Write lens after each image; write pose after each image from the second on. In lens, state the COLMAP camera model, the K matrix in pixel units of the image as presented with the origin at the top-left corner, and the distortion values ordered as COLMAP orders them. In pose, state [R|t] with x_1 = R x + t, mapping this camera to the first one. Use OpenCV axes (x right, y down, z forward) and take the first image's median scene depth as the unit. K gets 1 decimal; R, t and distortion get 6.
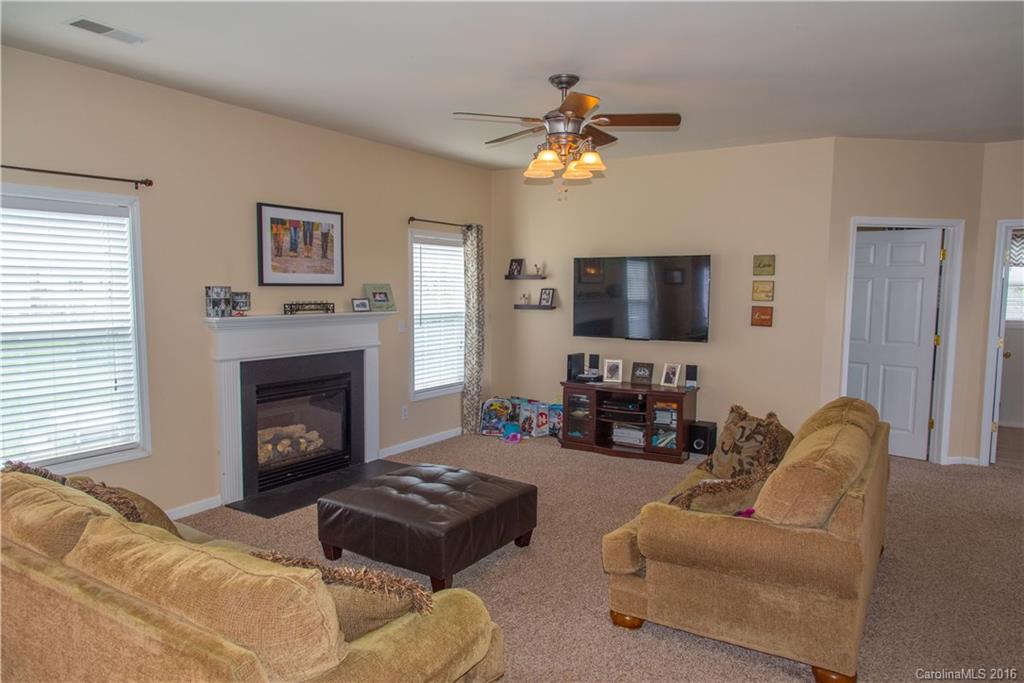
lens RADIAL K [[678.4, 0, 519.1], [0, 678.4, 347.6], [0, 0, 1]] dist [0.002406, -0.009052]
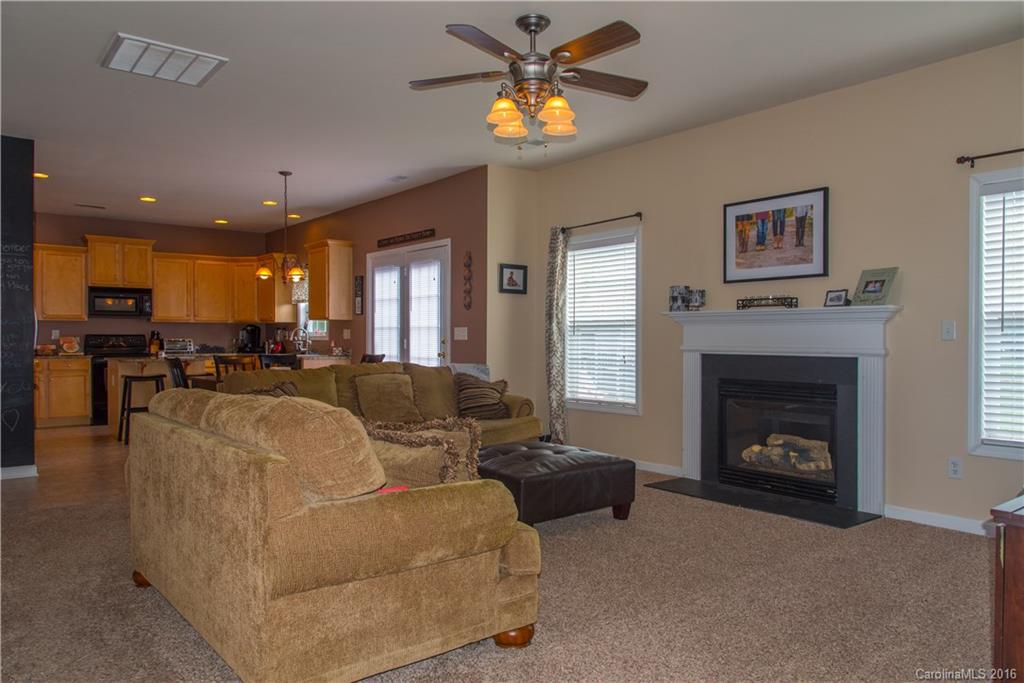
lens RADIAL K [[678.4, 0, 494.9], [0, 678.4, 342.4], [0, 0, 1]] dist [0.002406, -0.009052]
pose [[-0.328205, -0.001764, -0.944605, 0.721382], [-0.092841, 0.995217, 0.030400, 0.000577], [0.940033, 0.097676, -0.326799, 1.015796]]
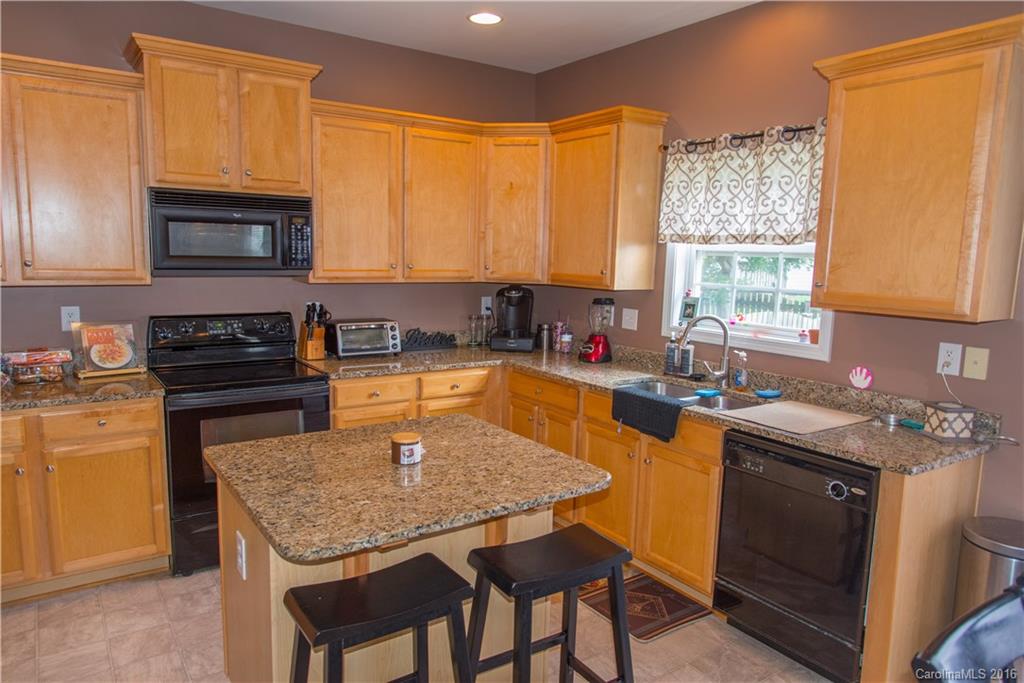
lens RADIAL K [[678.4, 0, 501.8], [0, 678.4, 340.8], [0, 0, 1]] dist [0.002406, -0.009052]
pose [[-0.410961, 0.102449, -0.905878, -0.208434], [-0.113644, 0.980158, 0.162405, 0.007324], [0.904542, 0.169690, -0.391164, -0.074774]]
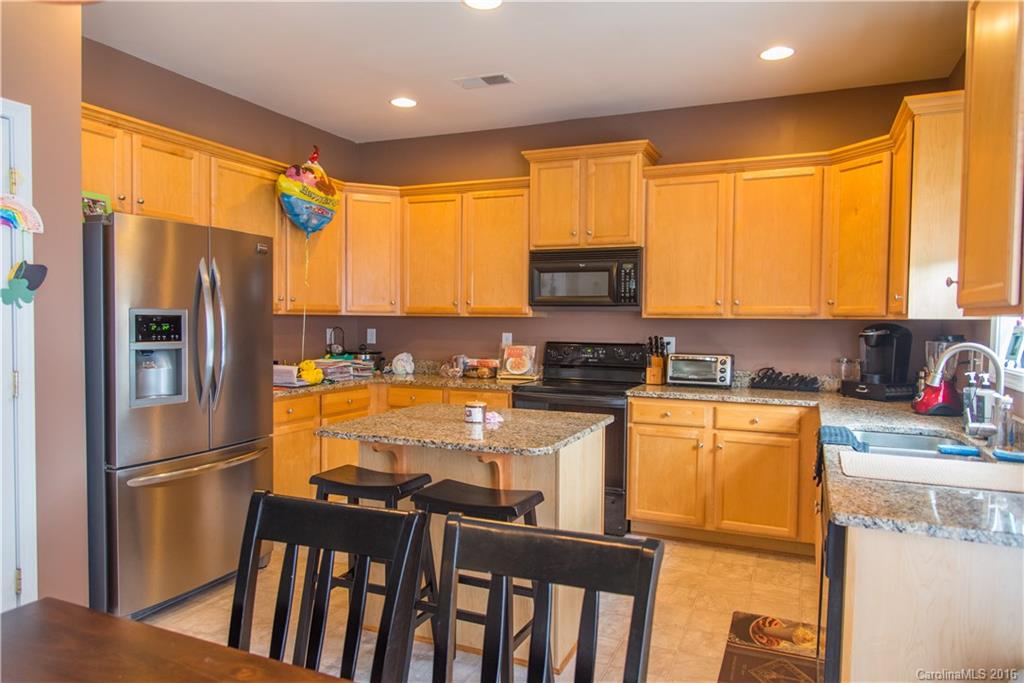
lens RADIAL K [[678.4, 0, 510.3], [0, 678.4, 341.5], [0, 0, 1]] dist [0.002406, -0.009052]
pose [[-0.990332, -0.010808, -0.138299, -0.525741], [-0.029125, 0.990939, 0.131117, 0.009637], [0.135629, 0.133877, -0.981673, 0.305033]]
